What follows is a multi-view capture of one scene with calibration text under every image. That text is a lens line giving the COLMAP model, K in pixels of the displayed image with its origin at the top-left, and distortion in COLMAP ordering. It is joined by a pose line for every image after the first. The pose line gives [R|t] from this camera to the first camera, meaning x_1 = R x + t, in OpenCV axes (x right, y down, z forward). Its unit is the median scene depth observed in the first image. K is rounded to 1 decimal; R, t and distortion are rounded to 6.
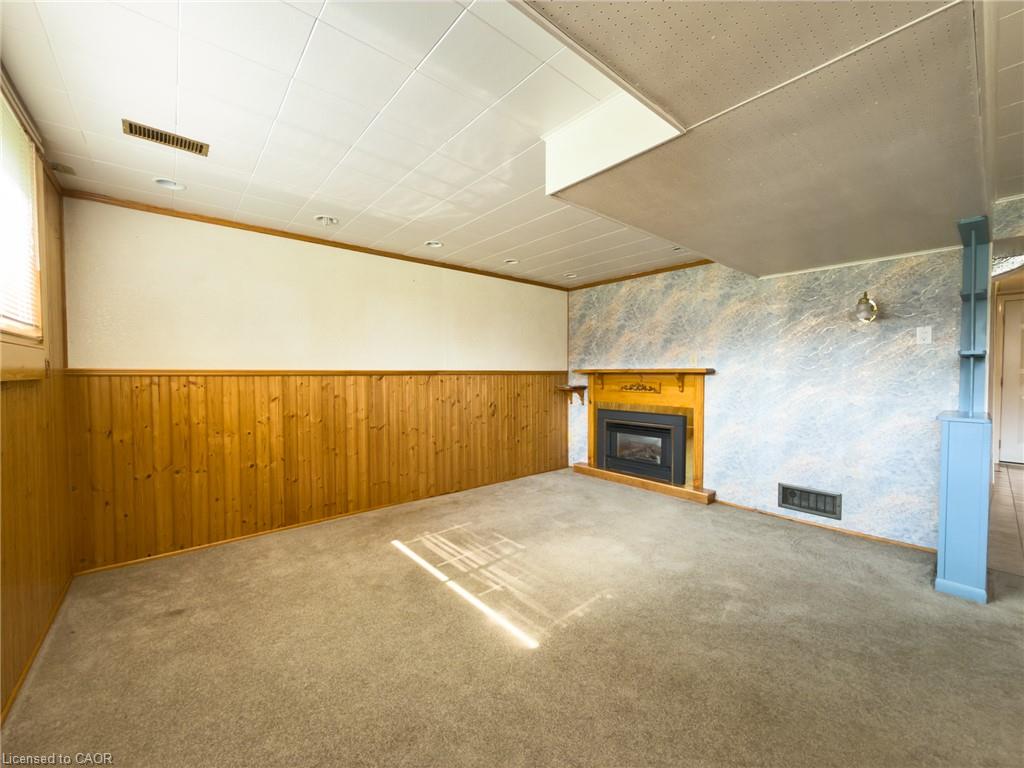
lens RADIAL K [[410.5, 0, 515.4], [0, 410.5, 382.3], [0, 0, 1]] dist [-0.001043, 0.000677]
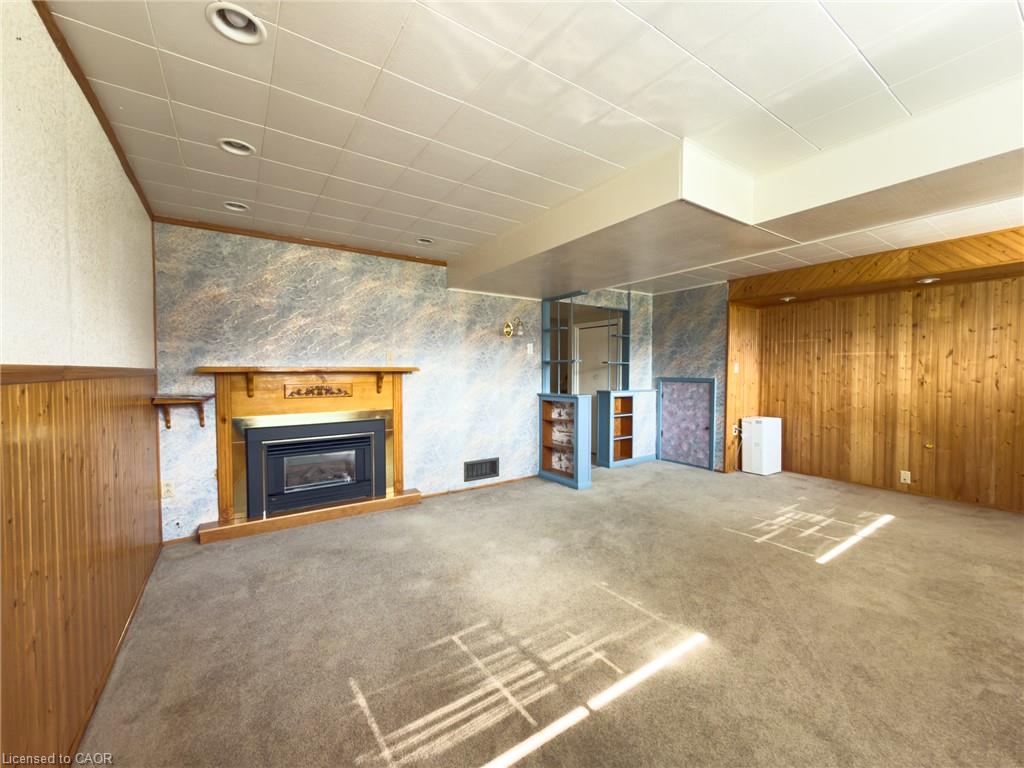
lens RADIAL K [[410.5, 0, 513.9], [0, 410.5, 382.0], [0, 0, 1]] dist [-0.001043, 0.000677]
pose [[0.108767, -0.026851, 0.993705, -0.532059], [0.024781, 0.999398, 0.024292, -0.017631], [-0.993758, 0.021983, 0.109367, 0.703731]]
